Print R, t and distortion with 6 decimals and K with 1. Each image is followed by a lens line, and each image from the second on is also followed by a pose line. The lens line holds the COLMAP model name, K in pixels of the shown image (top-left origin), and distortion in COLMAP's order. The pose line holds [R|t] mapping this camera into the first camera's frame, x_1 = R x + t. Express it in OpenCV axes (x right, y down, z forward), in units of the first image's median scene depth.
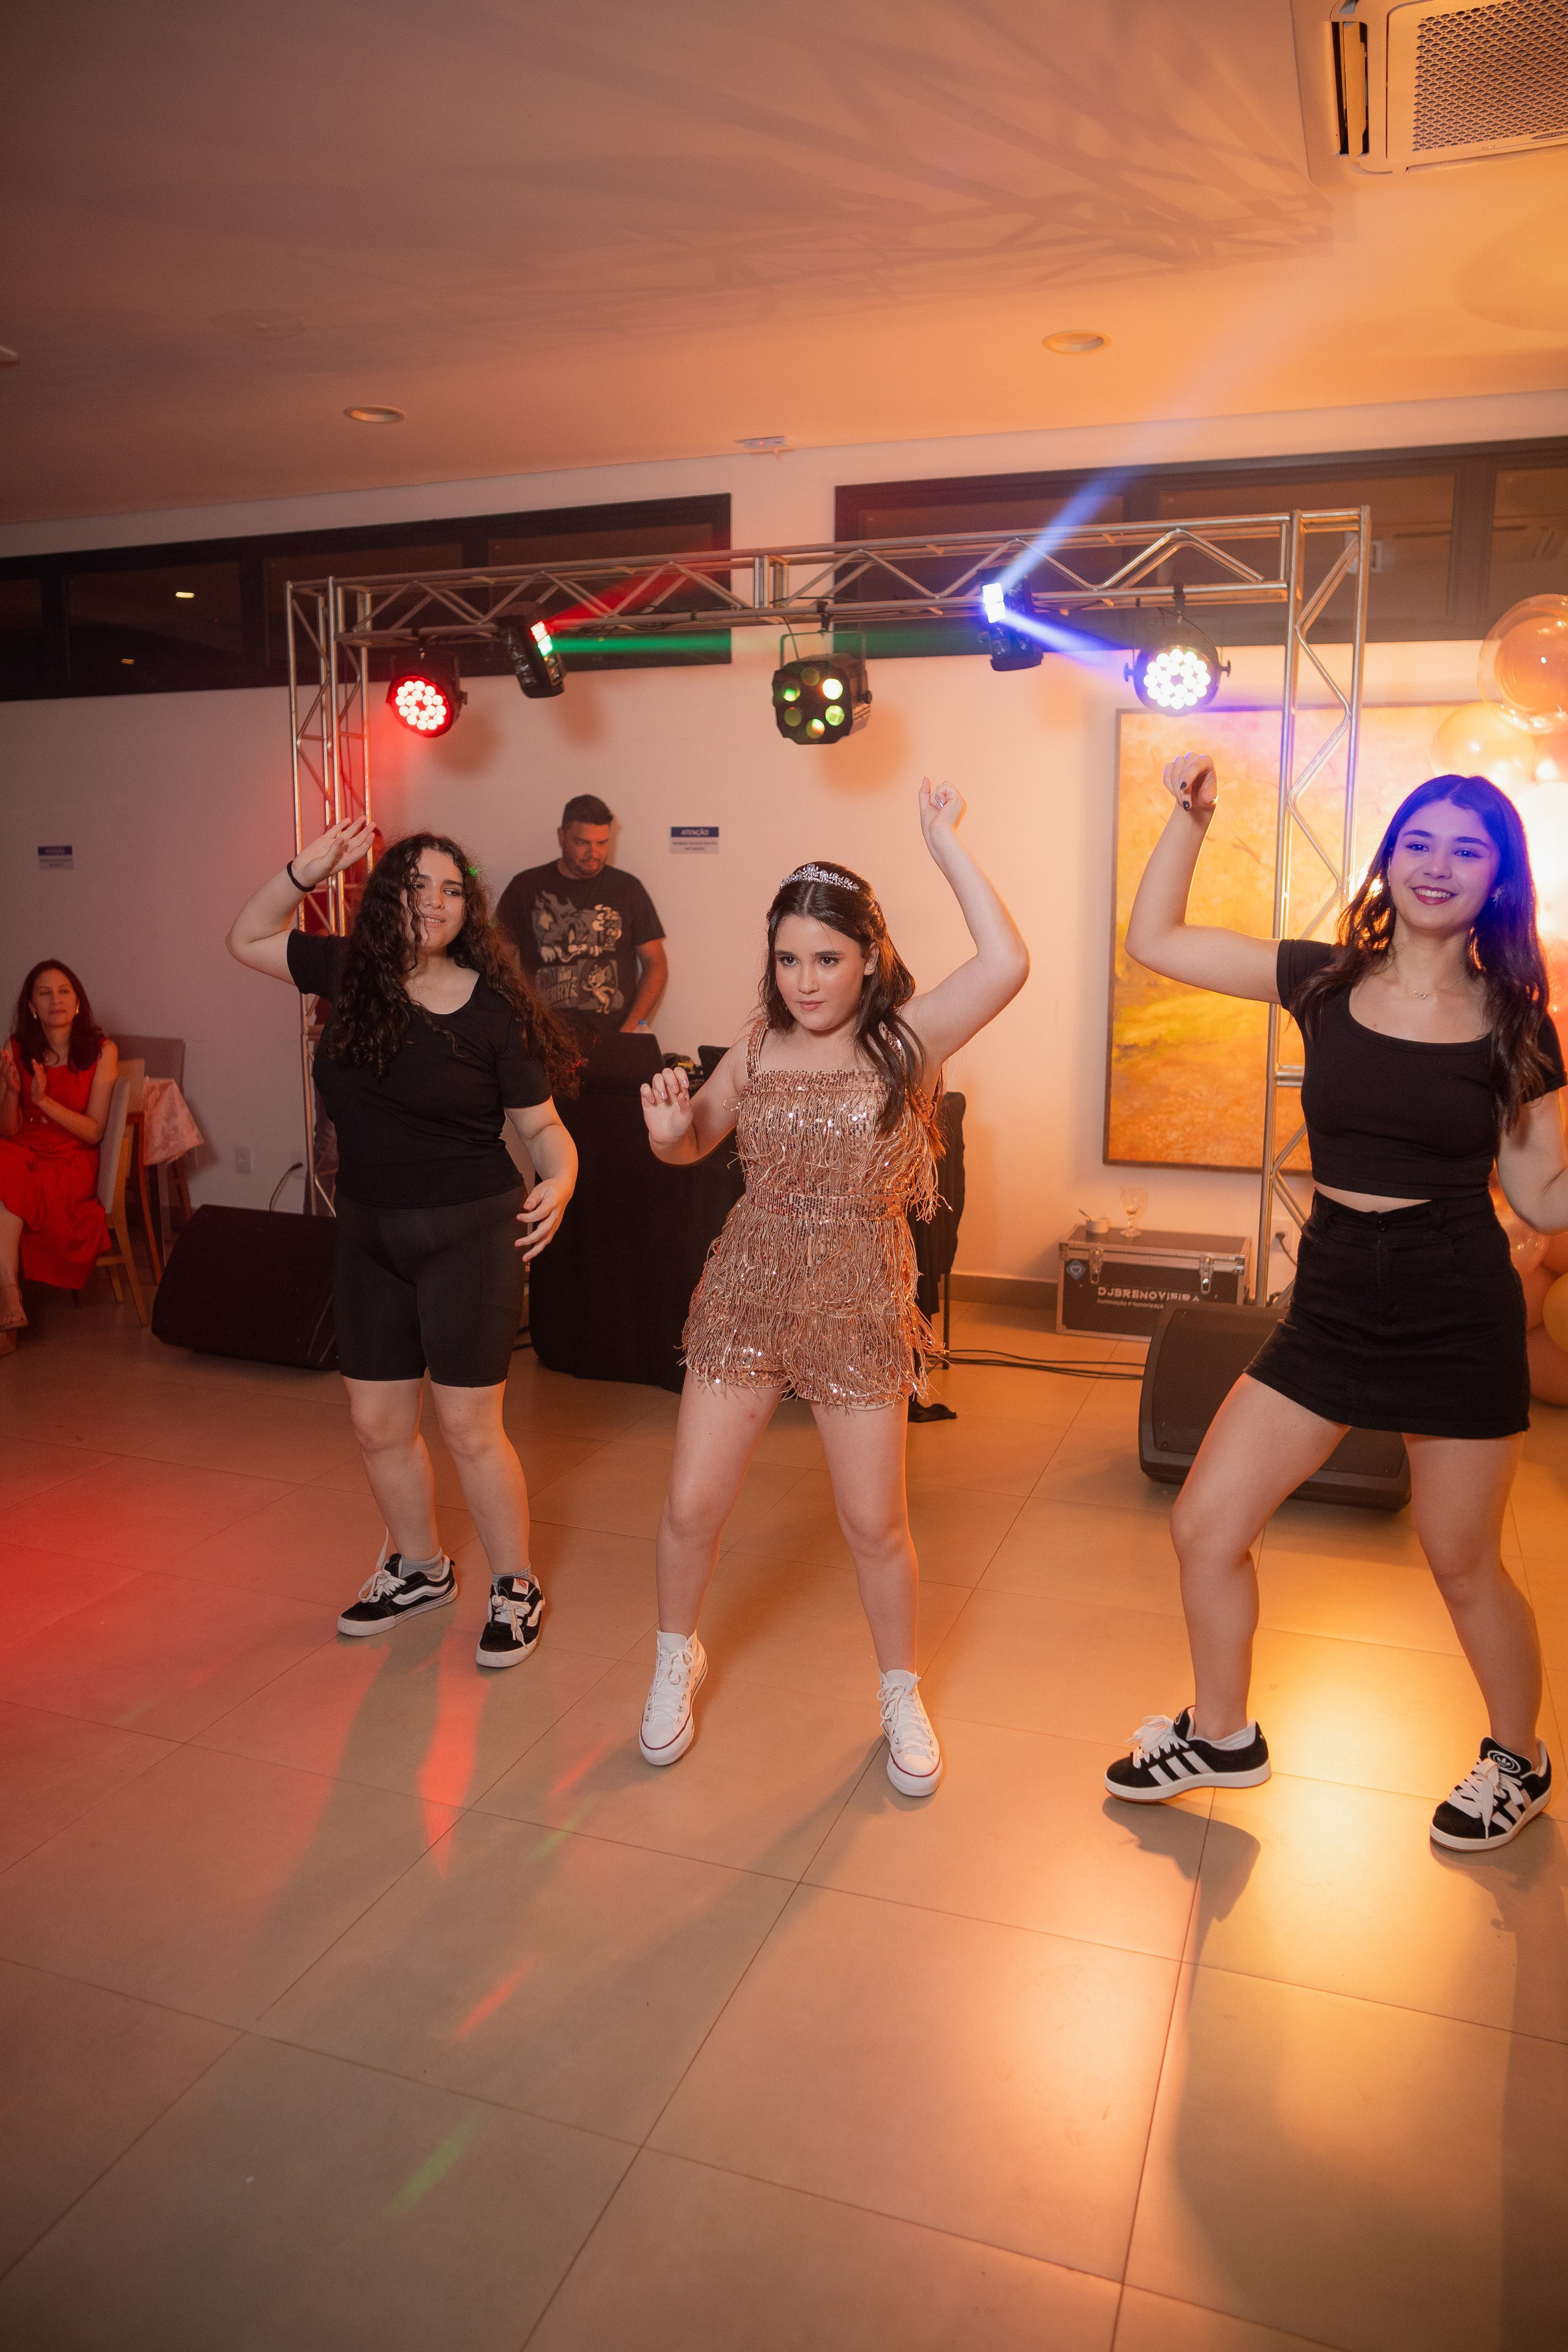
lens RADIAL K [[1625.6, 0, 778.3], [0, 1625.6, 1184.9], [0, 0, 1]] dist [-0.073419, 0.077498]
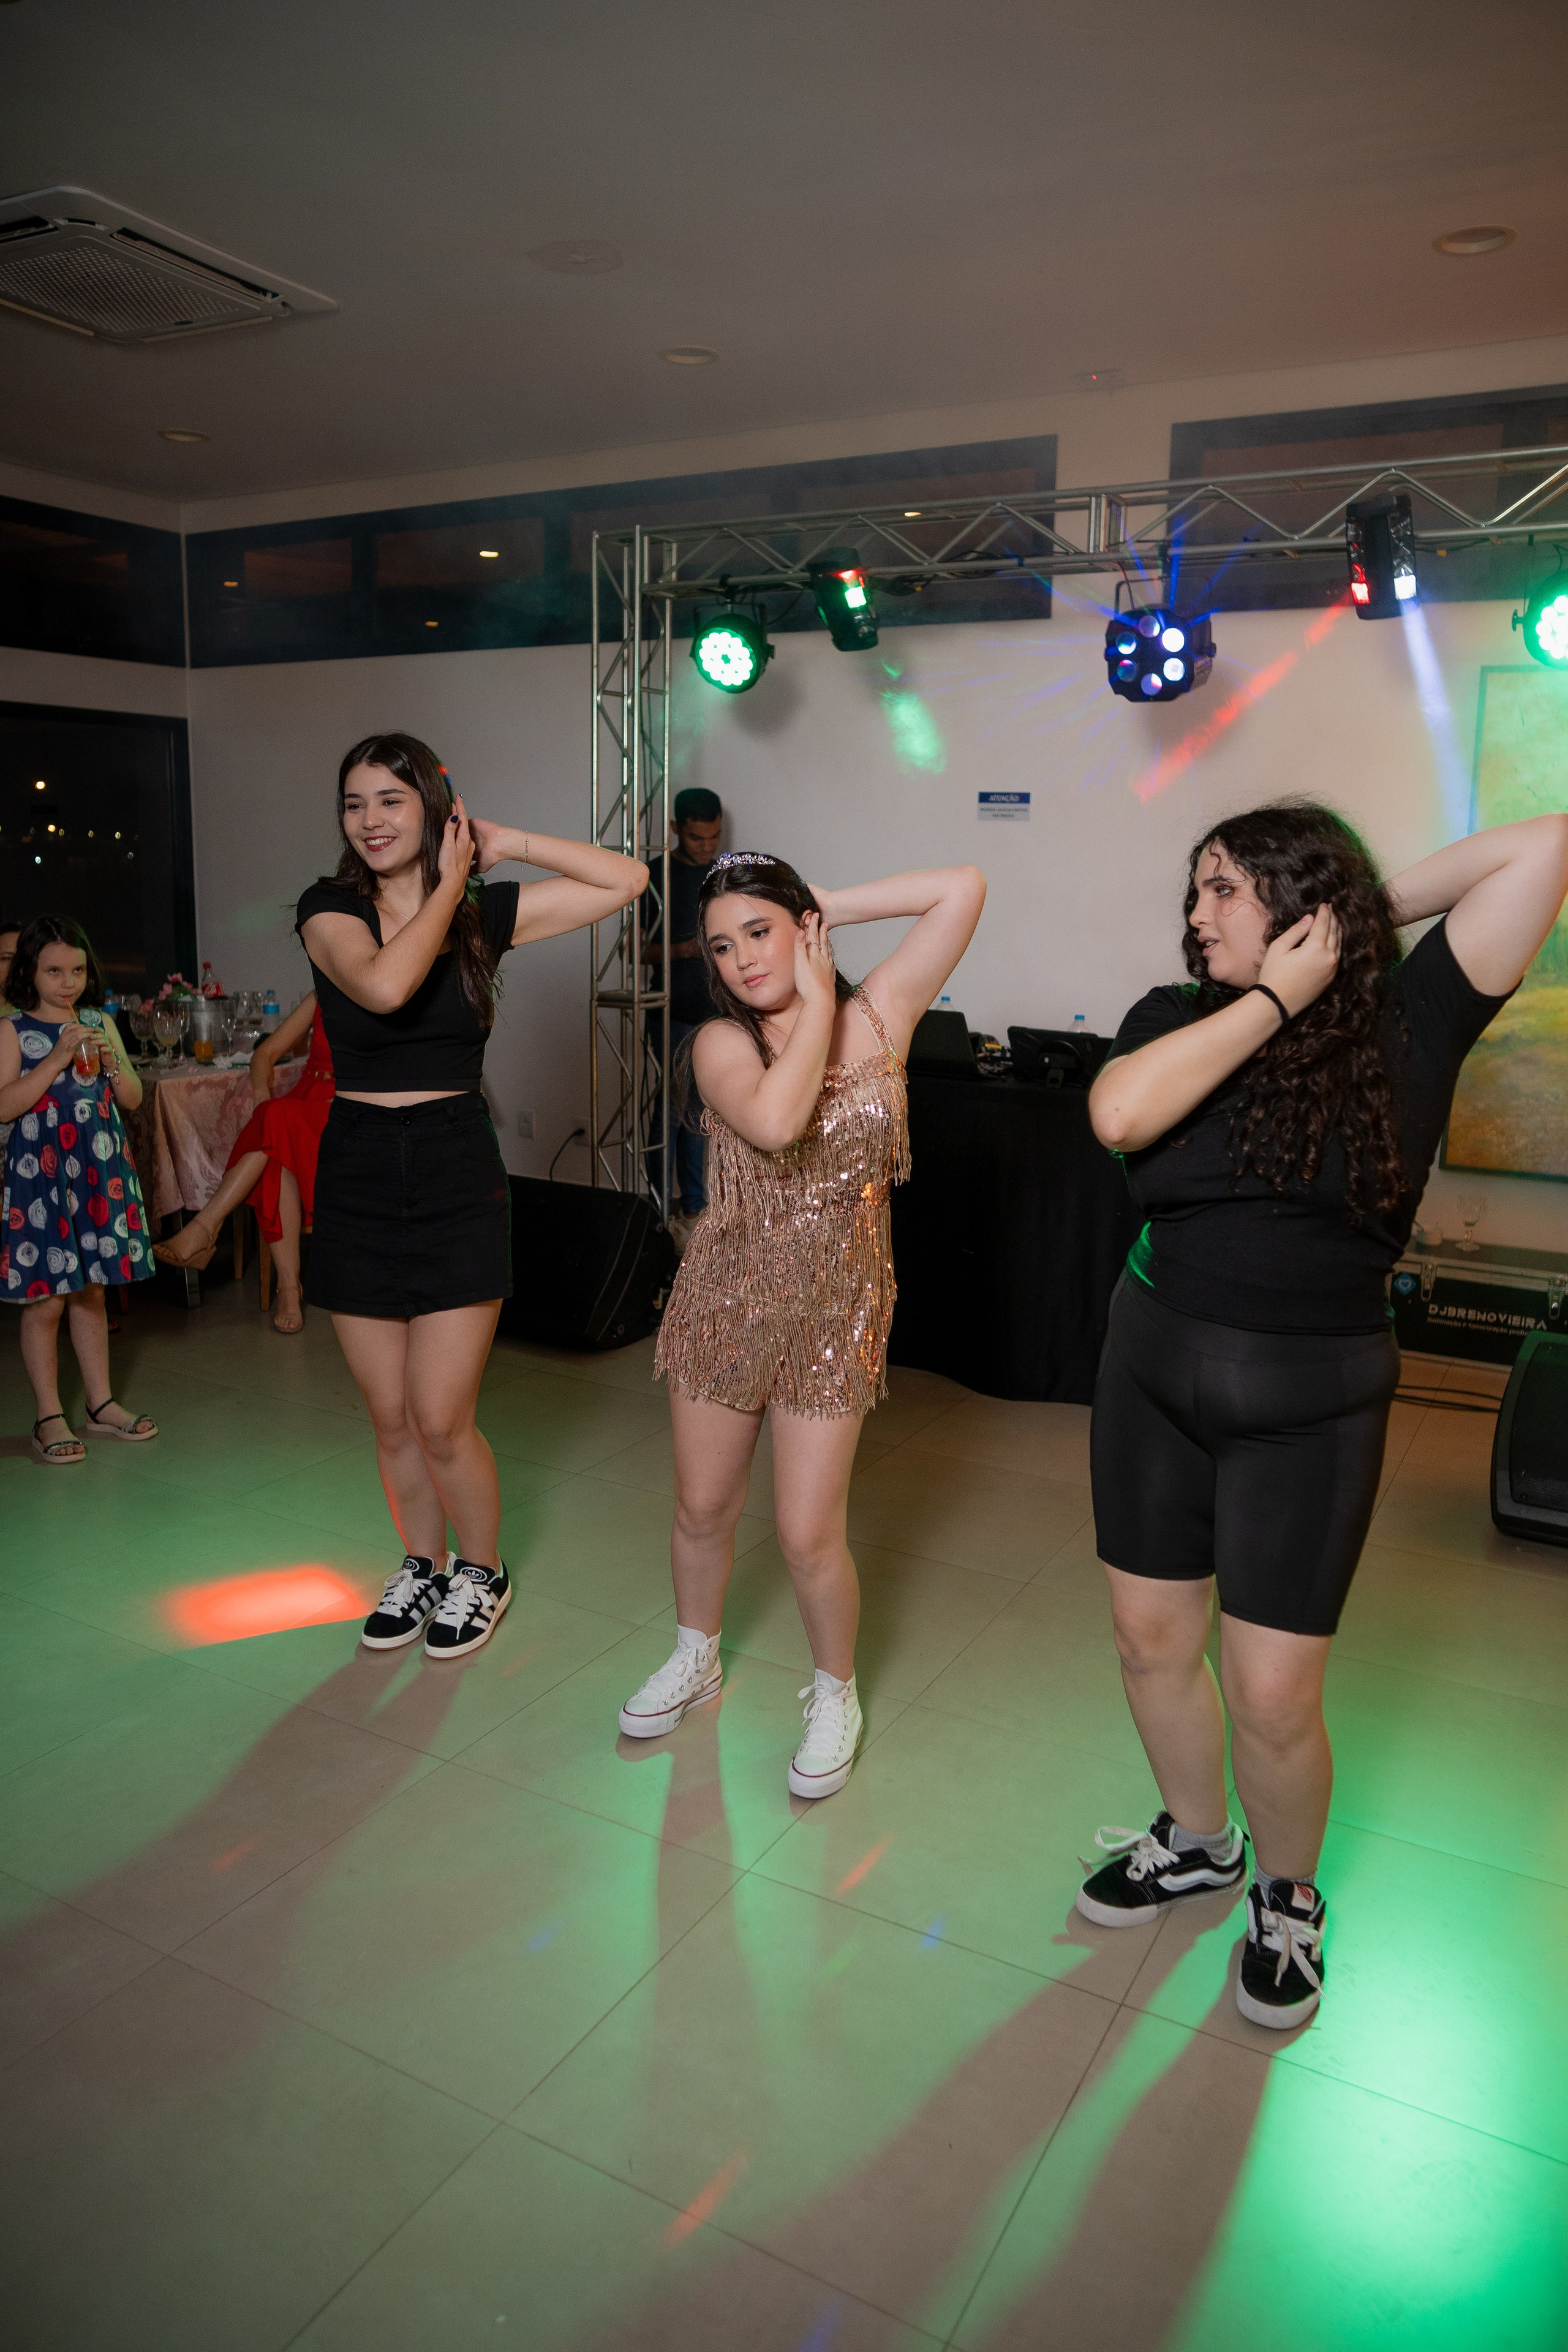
lens RADIAL K [[1625.6, 0, 795.7], [0, 1625.6, 1178.3], [0, 0, 1]] dist [-0.073419, 0.077498]
pose [[0.987566, 0.044269, -0.150843, -0.023140], [-0.041684, 0.998925, 0.020256, -0.011784], [0.151577, -0.013716, 0.988350, 0.057600]]
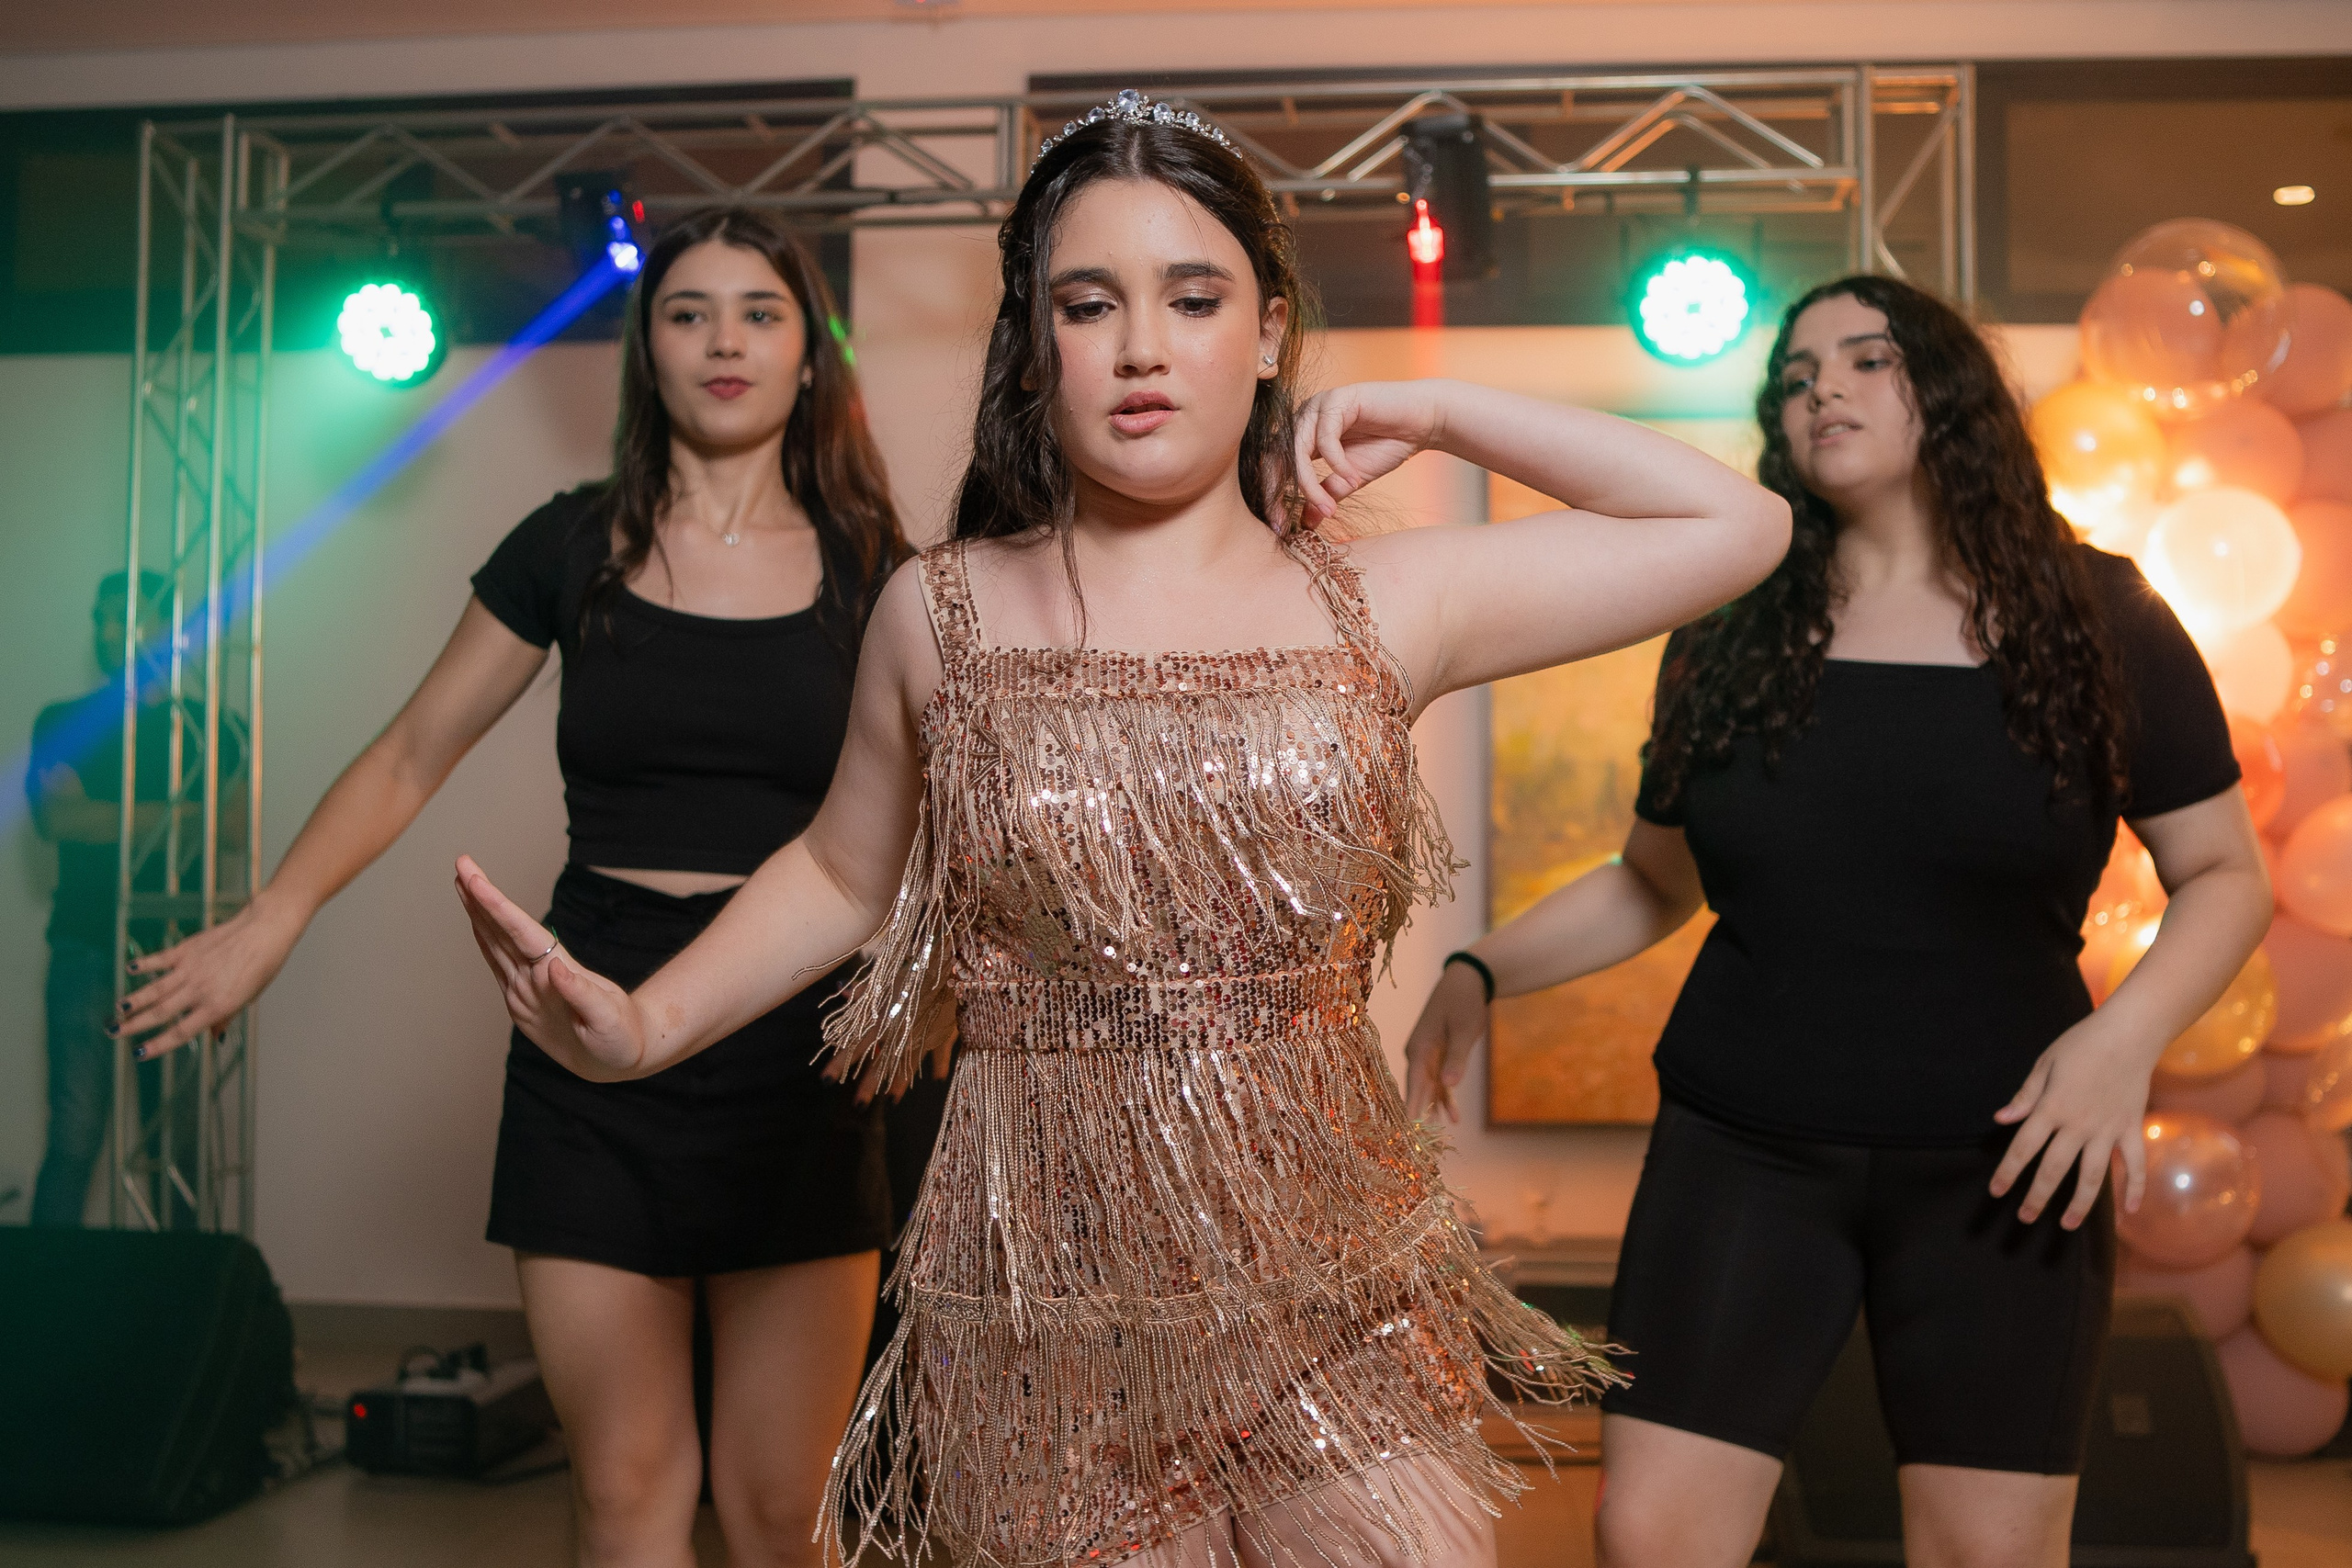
lens RADIAL K [[2425.2, 0, 1172.0], [0, 2425.2, 813.1], [0, 0, 1]] dist [-0.056696, 0.000000]
pose [[0.968846, 0.011177, 0.247412, -0.159999], [0.043114, 0.976116, -0.212928, 0.067370], [-0.243883, 0.216962, 0.945224, 0.151803]]
